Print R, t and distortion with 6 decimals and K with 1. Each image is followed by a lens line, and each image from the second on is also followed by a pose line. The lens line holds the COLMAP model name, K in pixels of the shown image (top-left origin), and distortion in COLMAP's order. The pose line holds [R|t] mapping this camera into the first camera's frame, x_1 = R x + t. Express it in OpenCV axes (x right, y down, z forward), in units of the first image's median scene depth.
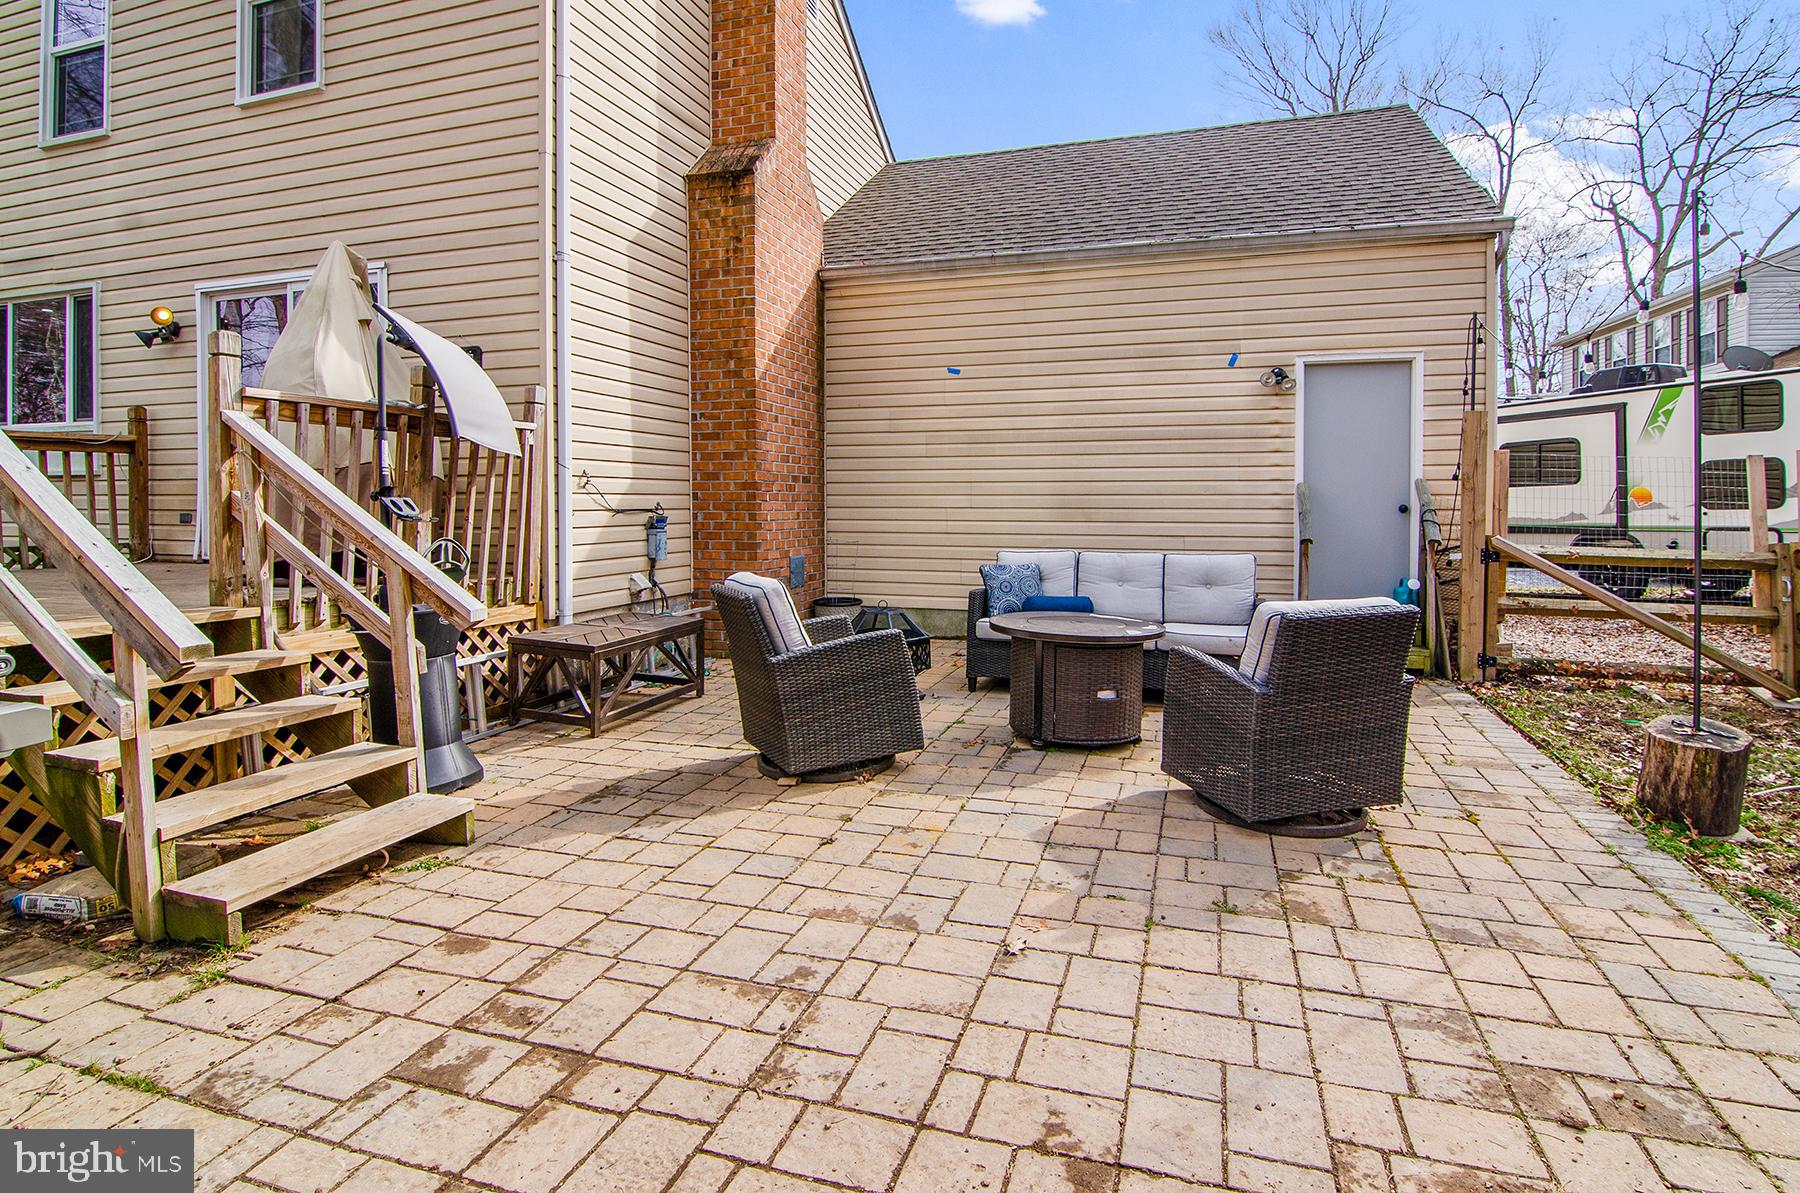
lens RADIAL K [[913.5, 0, 930.5], [0, 913.5, 535.8], [0, 0, 1]] dist [-0.000918, -0.013925]
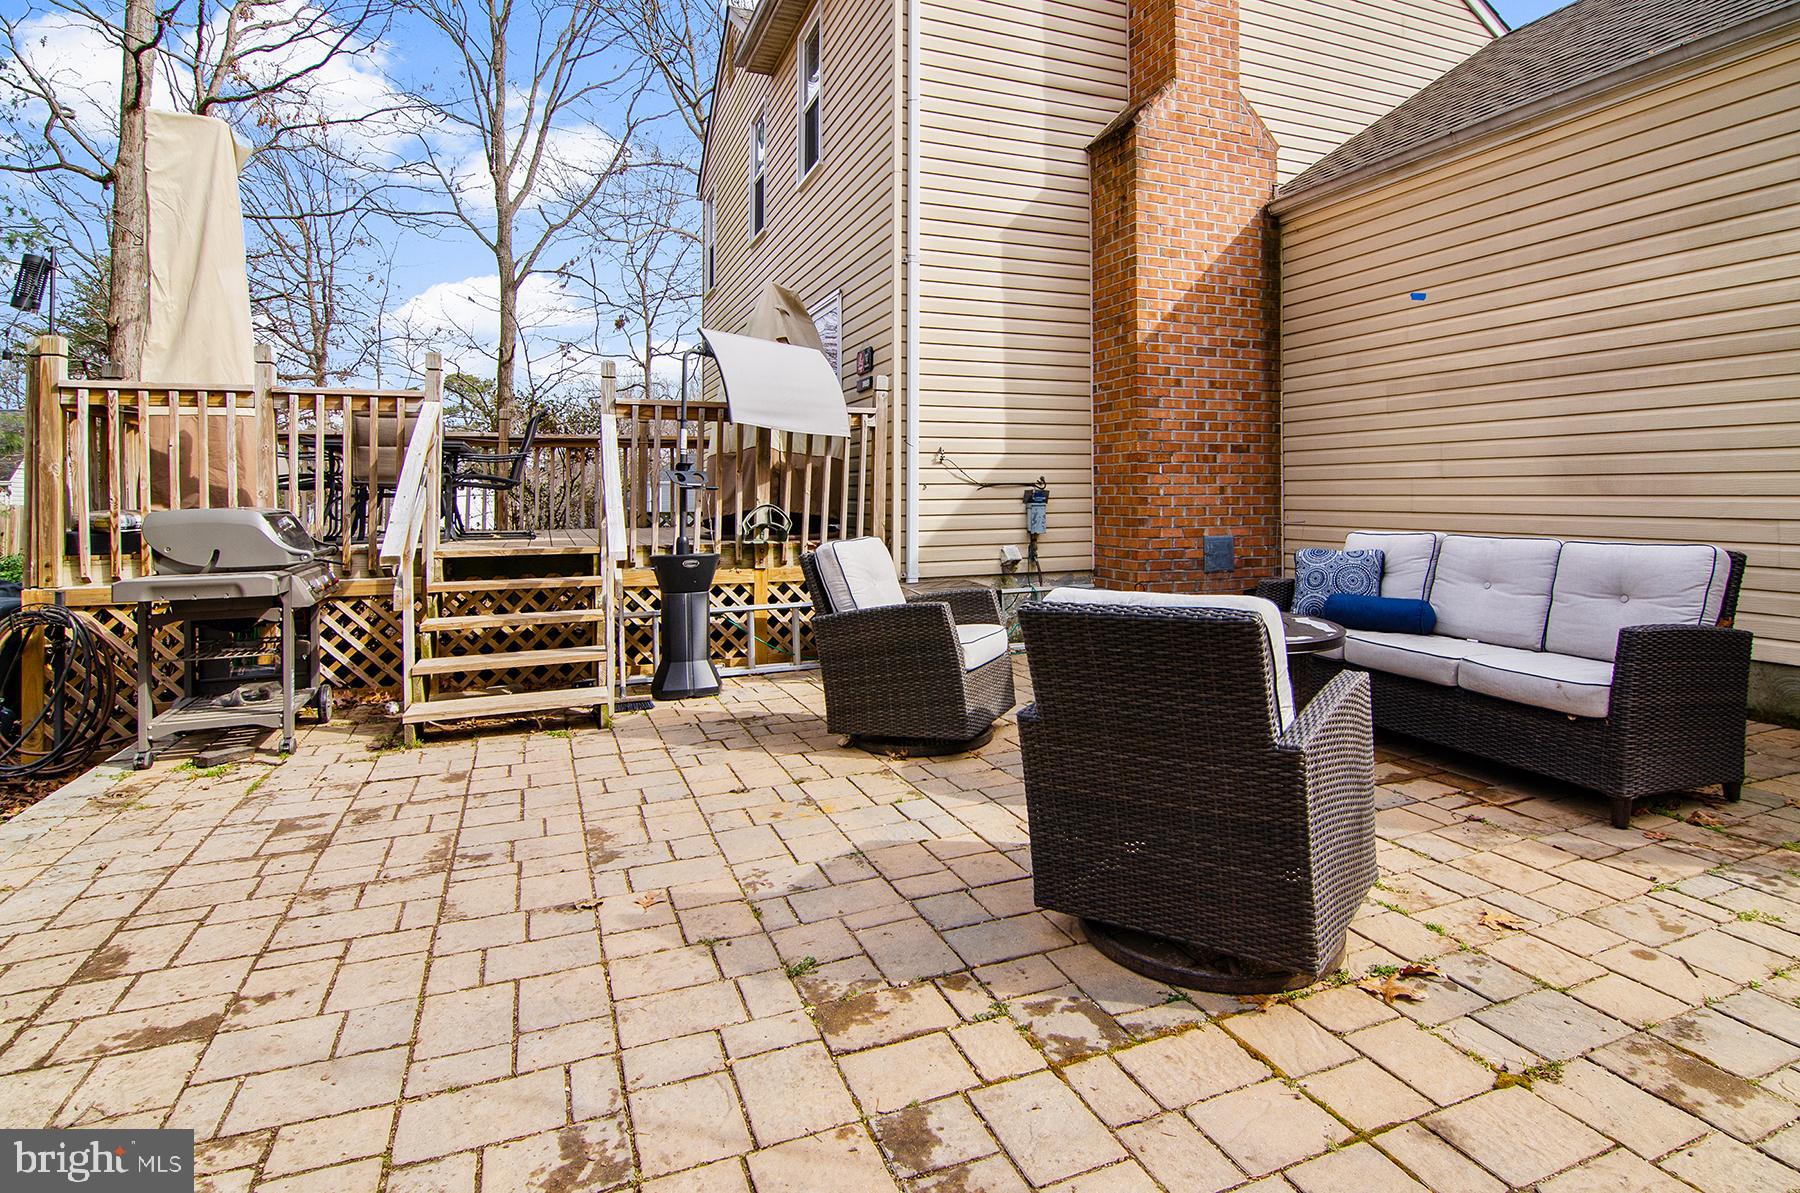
lens RADIAL K [[945.9, 0, 941.7], [0, 945.9, 497.1], [0, 0, 1]] dist [-0.003213, -0.012151]
pose [[0.645268, -0.002453, -0.763953, 0.446308], [-0.020345, 0.999585, -0.020394, 0.010168], [0.763686, 0.028702, 0.644950, 0.248831]]
